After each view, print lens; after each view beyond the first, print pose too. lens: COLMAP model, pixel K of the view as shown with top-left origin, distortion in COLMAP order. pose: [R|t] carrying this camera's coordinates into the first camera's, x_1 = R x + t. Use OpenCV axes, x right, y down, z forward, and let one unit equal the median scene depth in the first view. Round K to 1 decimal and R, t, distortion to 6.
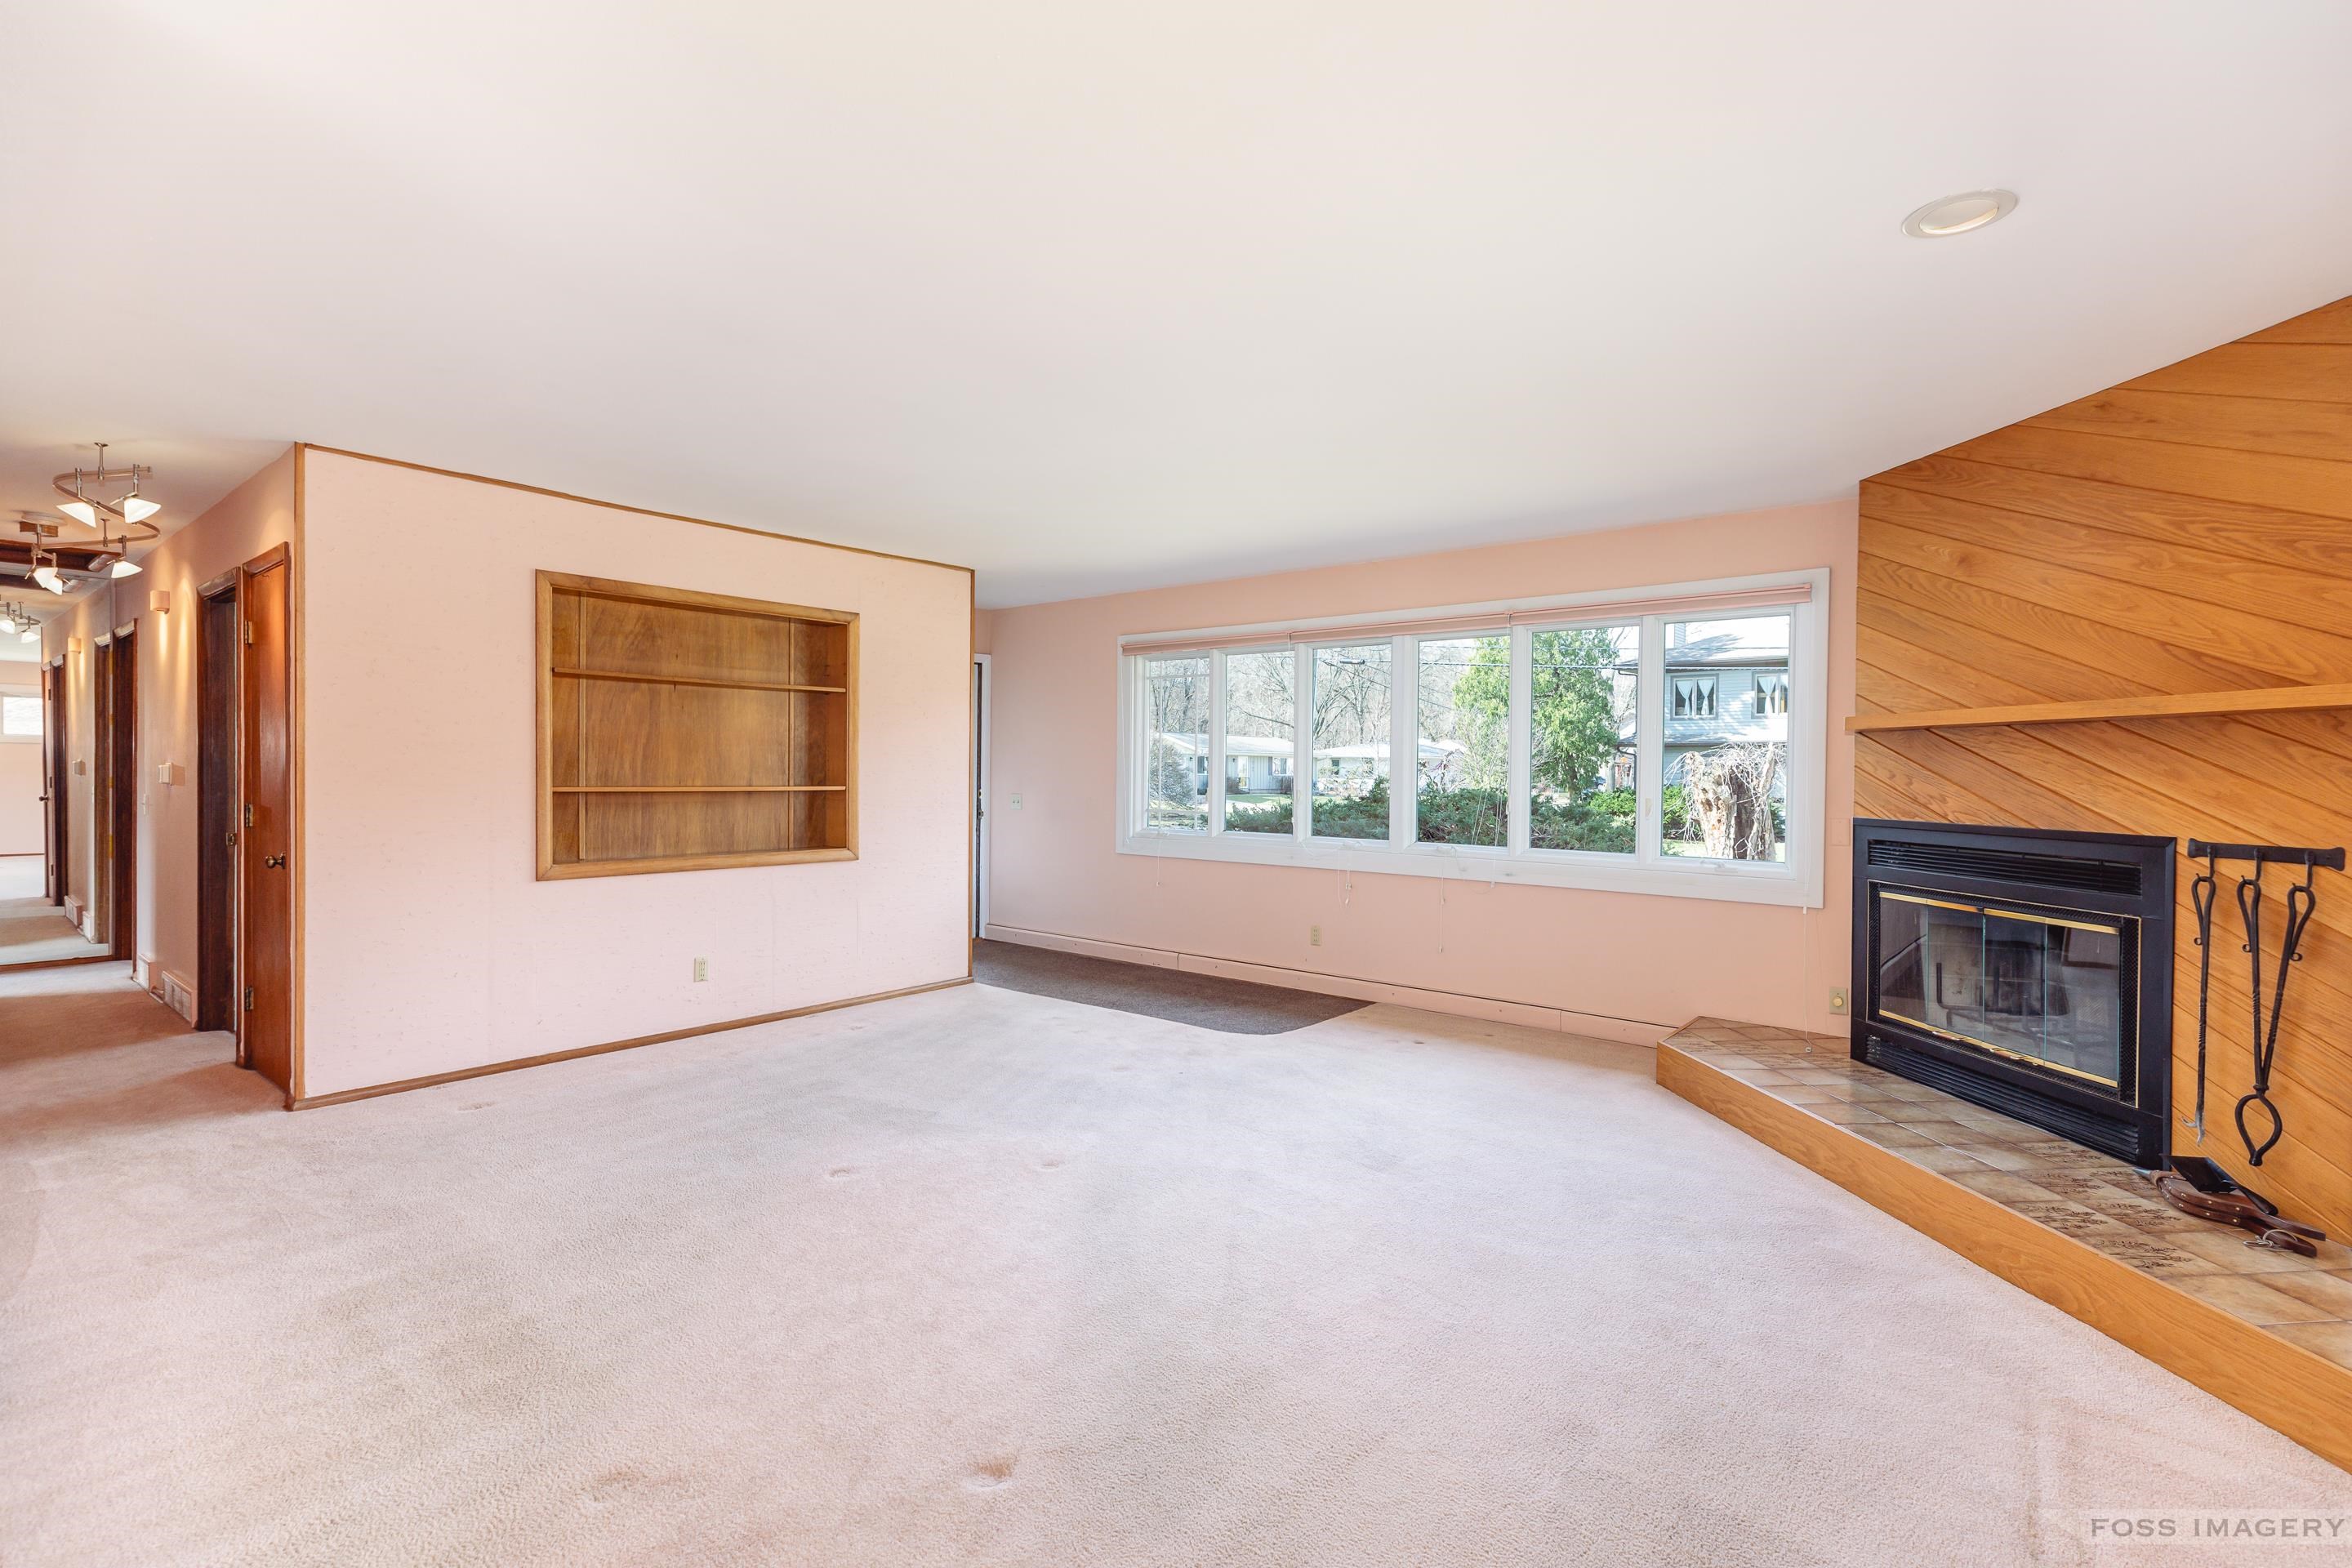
lens RADIAL K [[1064.0, 0, 1176.0], [0, 1064.0, 784.0], [0, 0, 1]] dist [-0.000770, 0.000157]
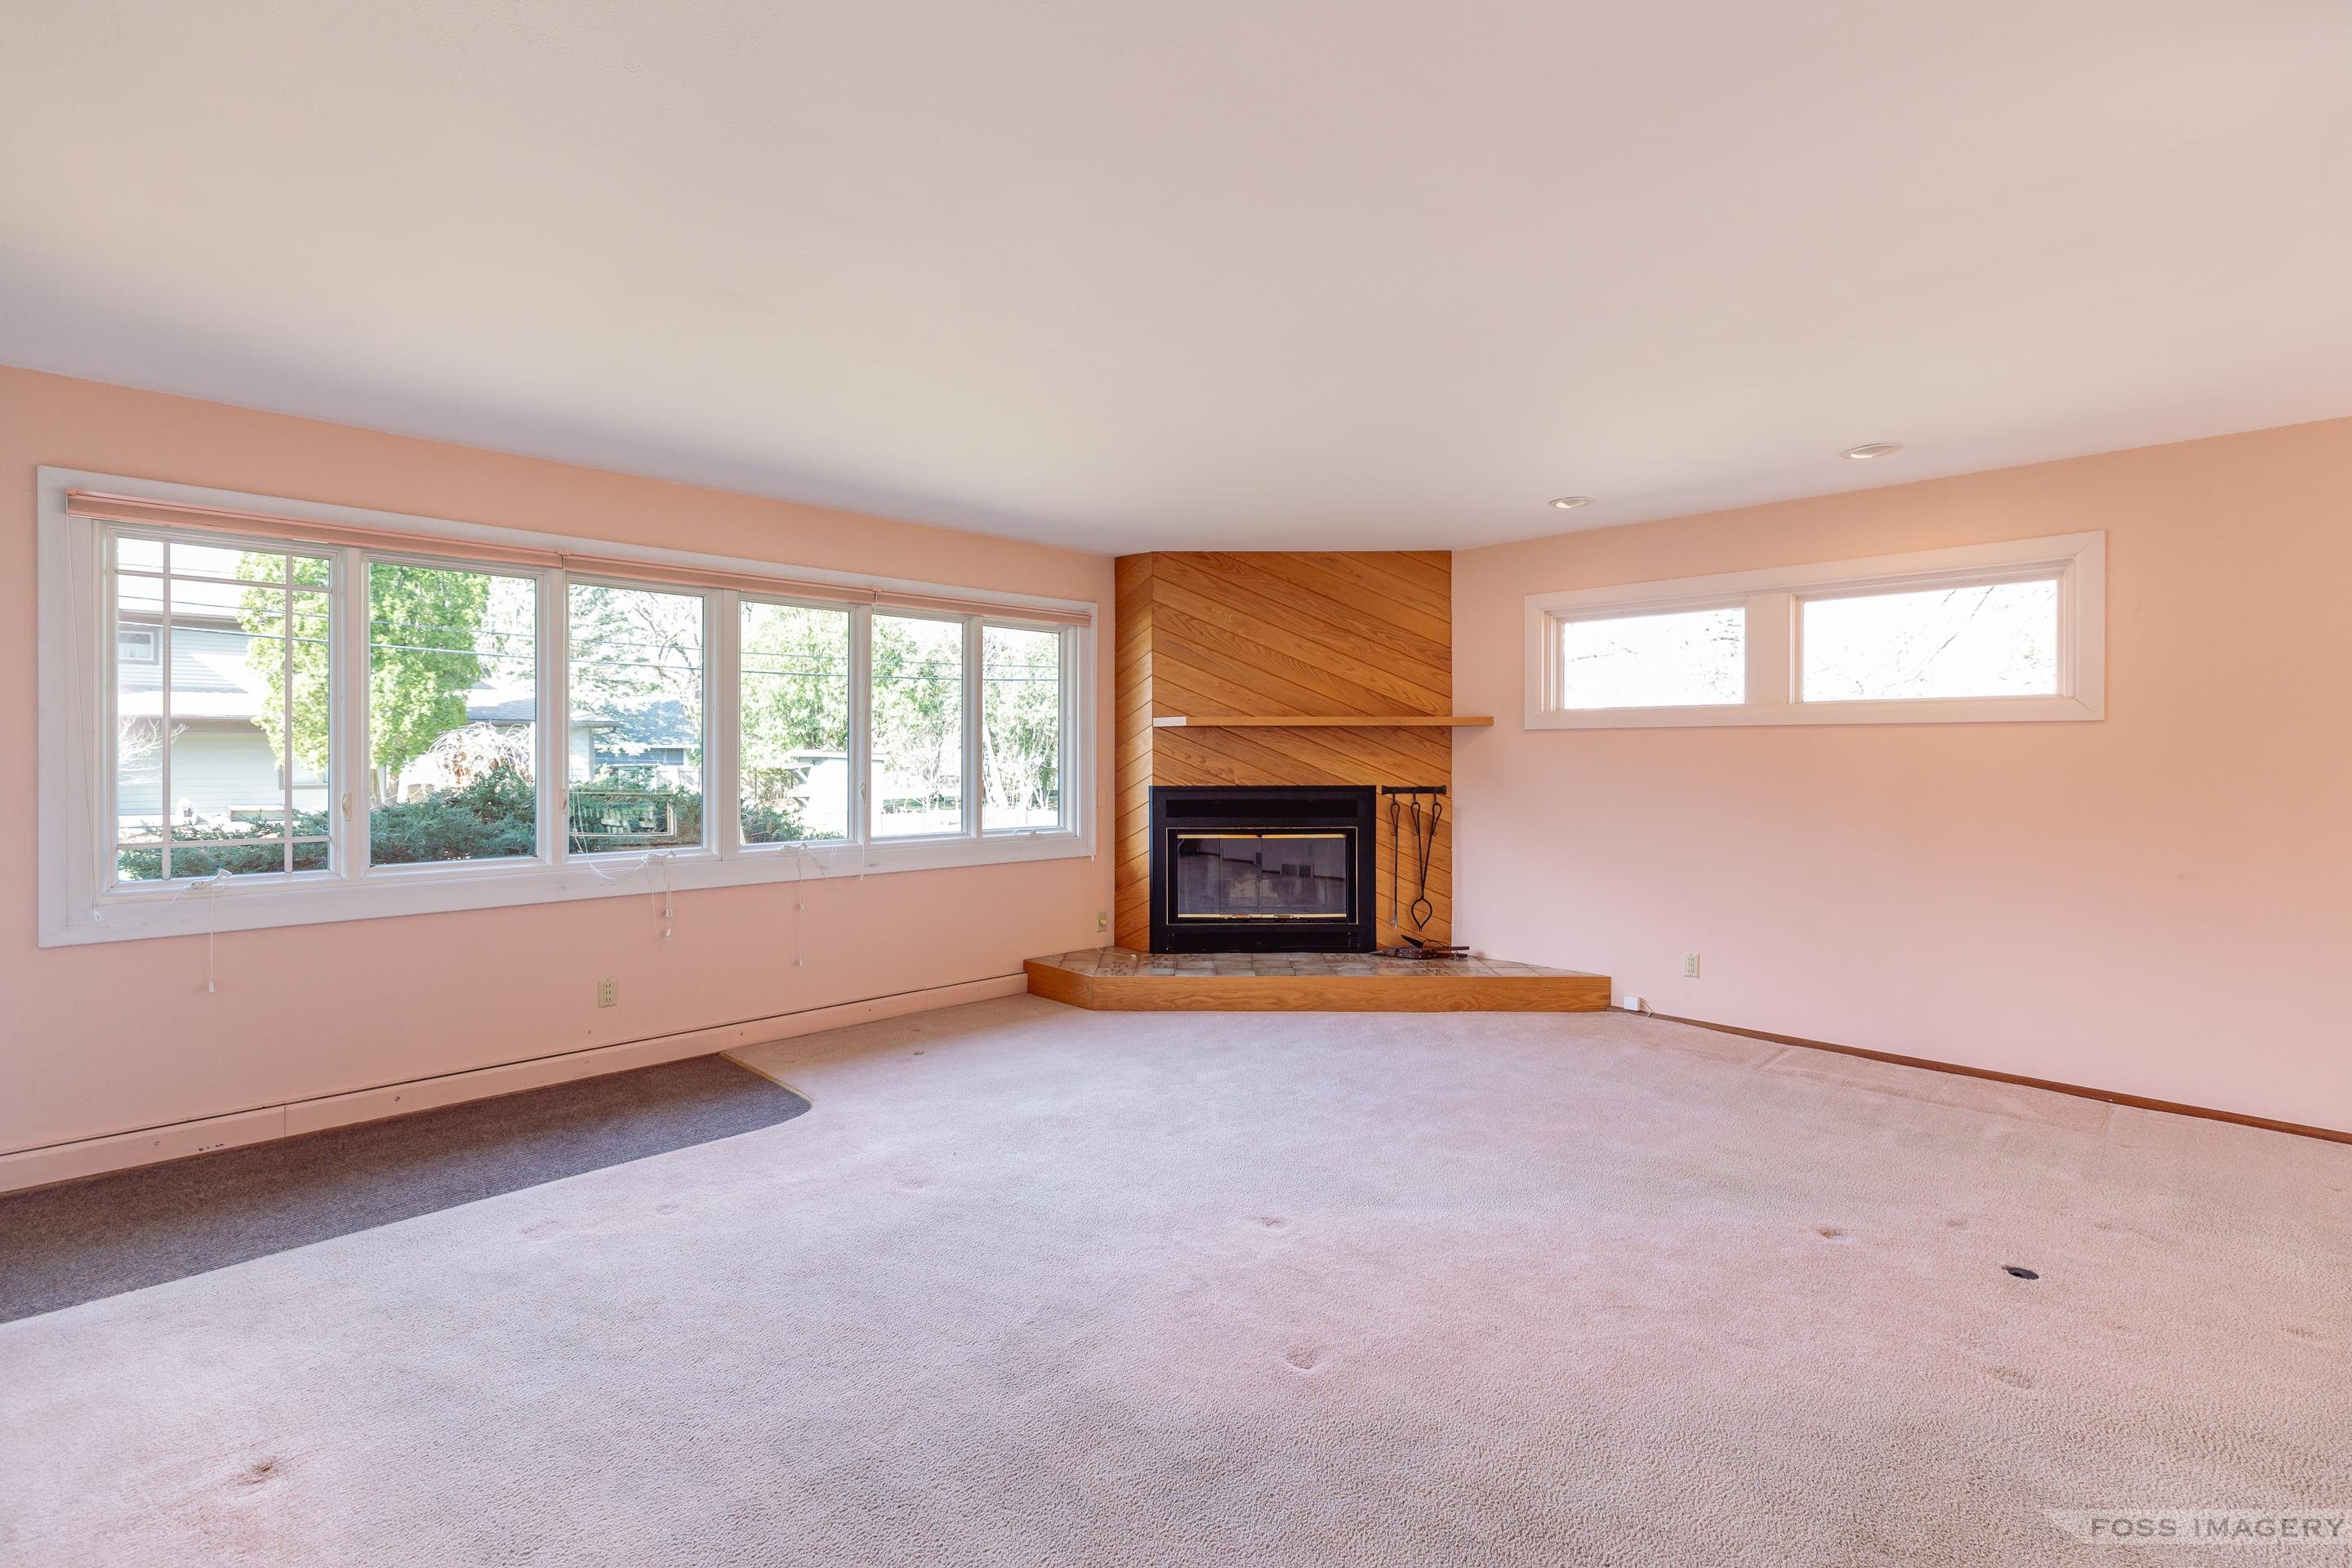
lens RADIAL K [[1064.0, 0, 1176.0], [0, 1064.0, 784.0], [0, 0, 1]] dist [-0.000770, 0.000157]
pose [[0.093417, -0.040696, 0.994795, -1.005091], [0.014987, 0.999109, 0.039465, -0.034795], [-0.995514, 0.011222, 0.093943, 1.058502]]
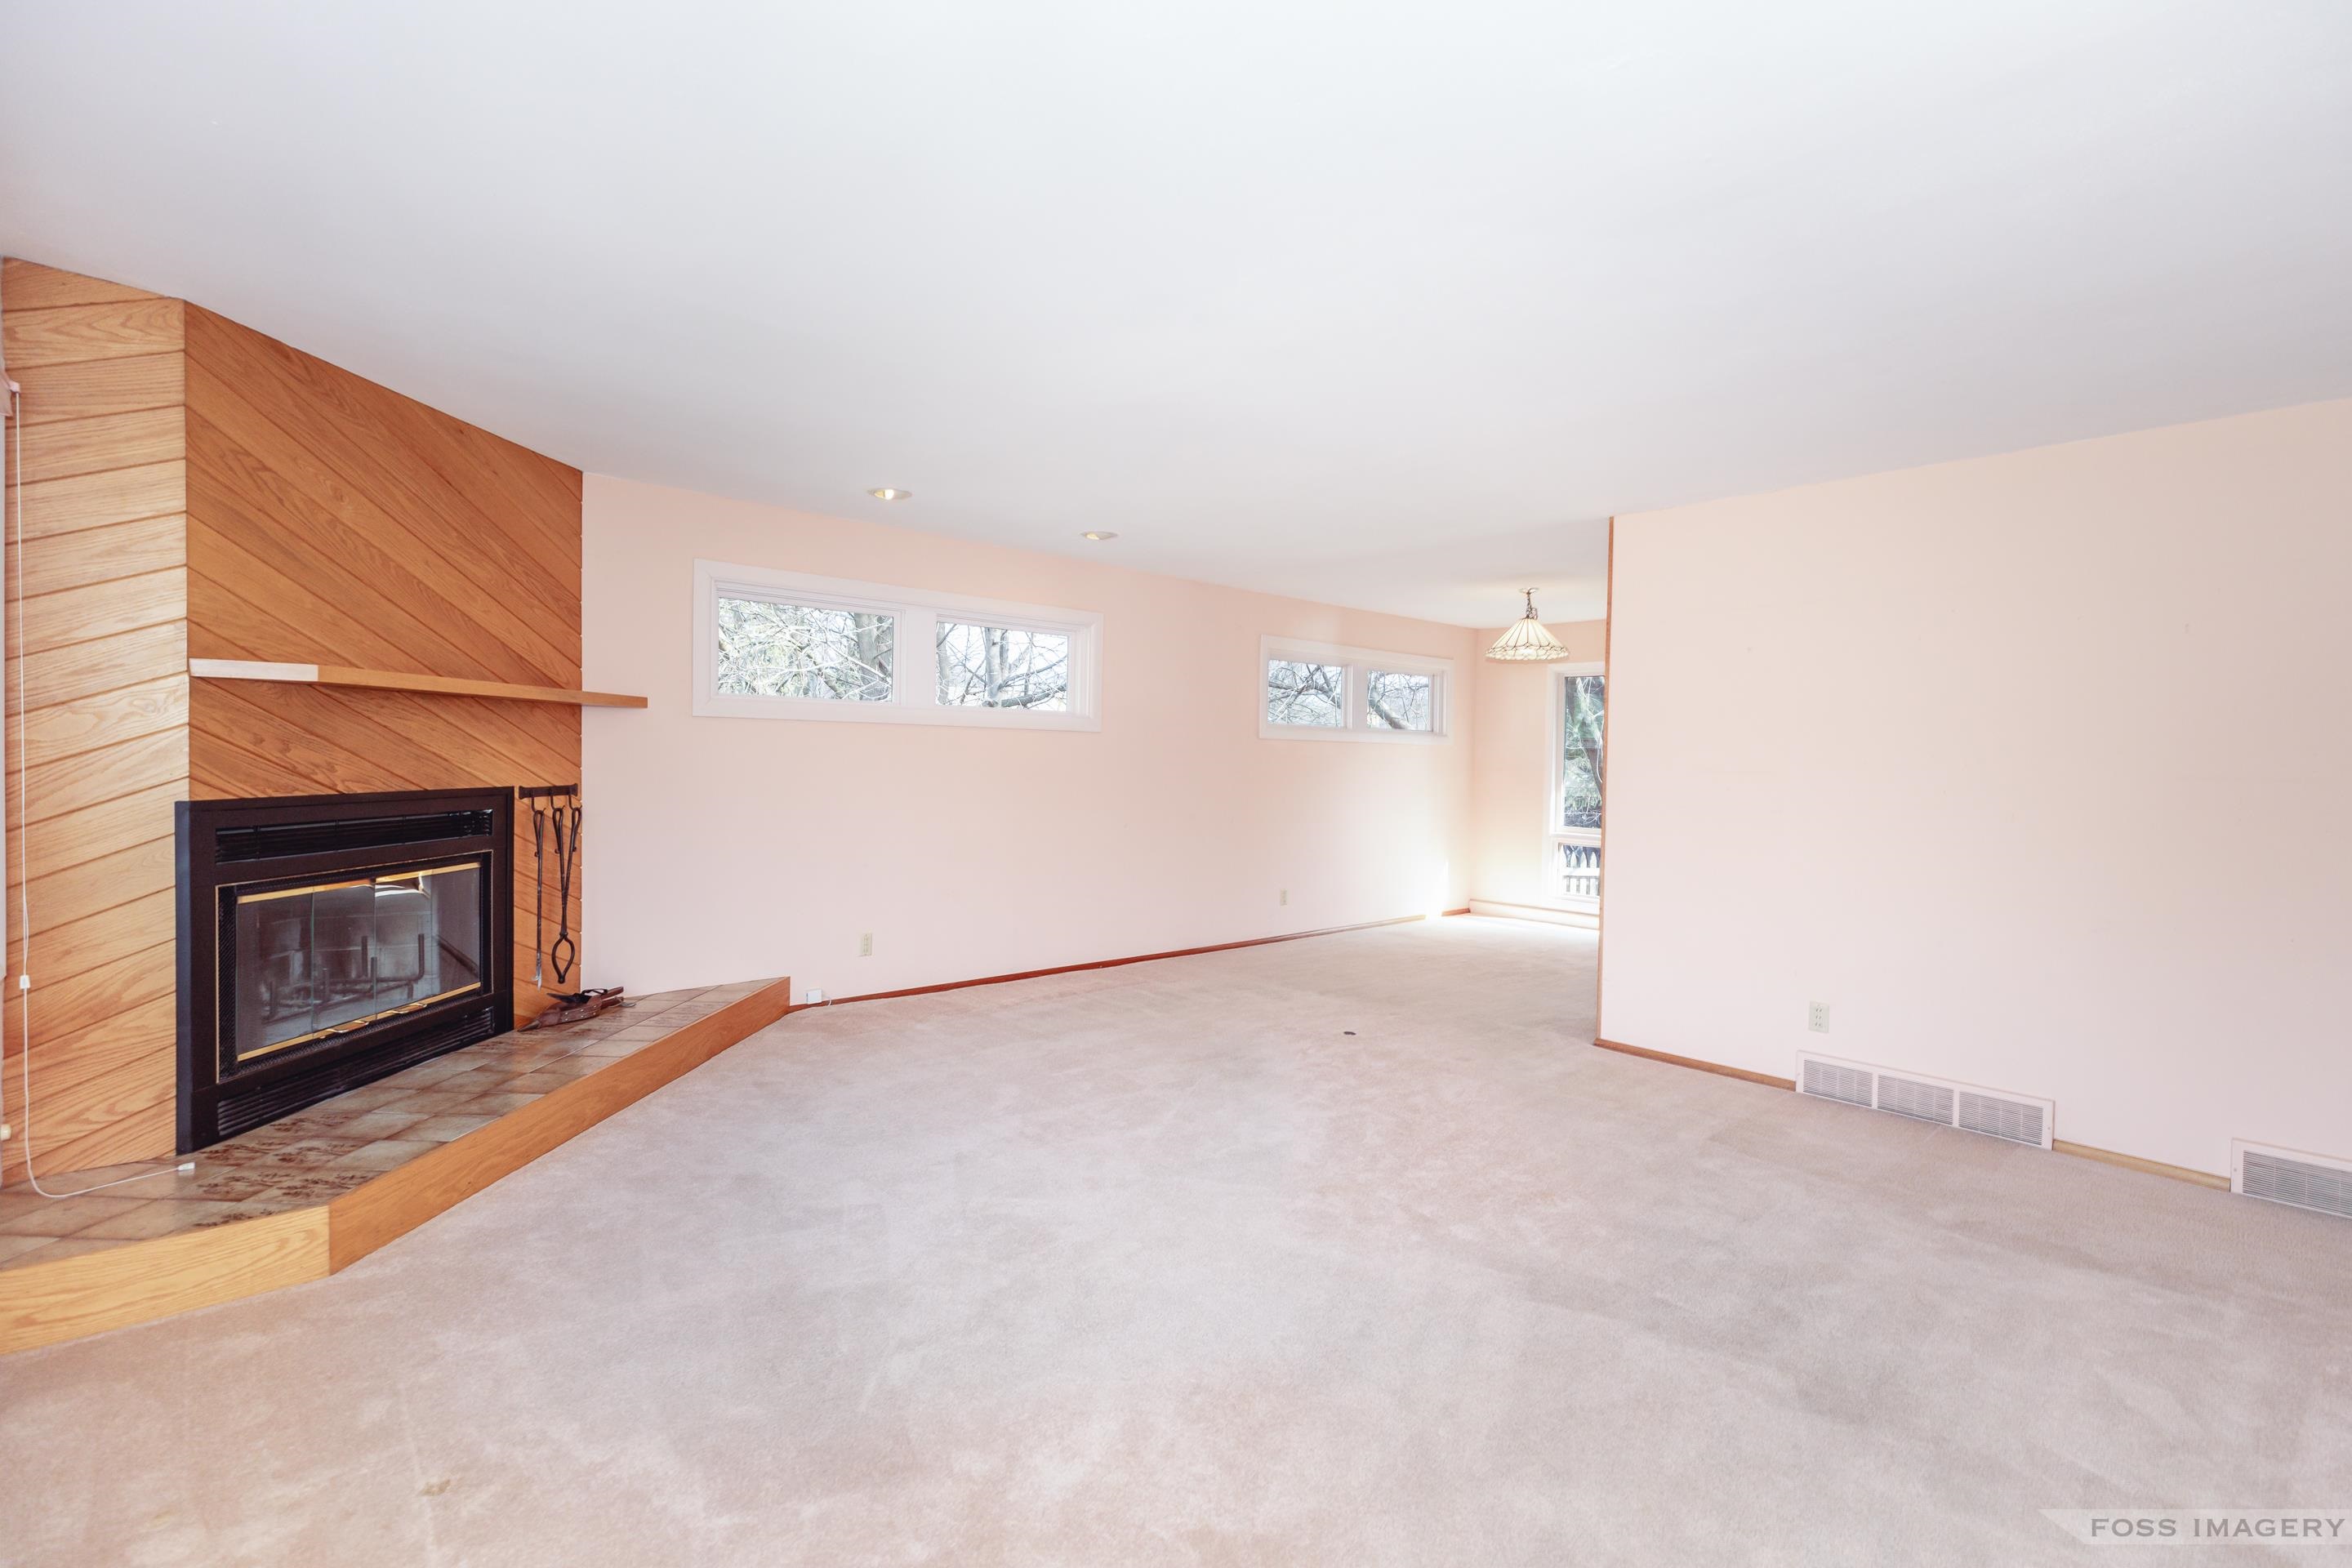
lens RADIAL K [[1064.0, 0, 1176.0], [0, 1064.0, 784.0], [0, 0, 1]] dist [-0.000770, 0.000157]
pose [[-0.989596, -0.030821, 0.140533, -0.104776], [-0.024879, 0.998728, 0.043846, -0.031645], [-0.141706, 0.039893, -0.989105, 2.009891]]
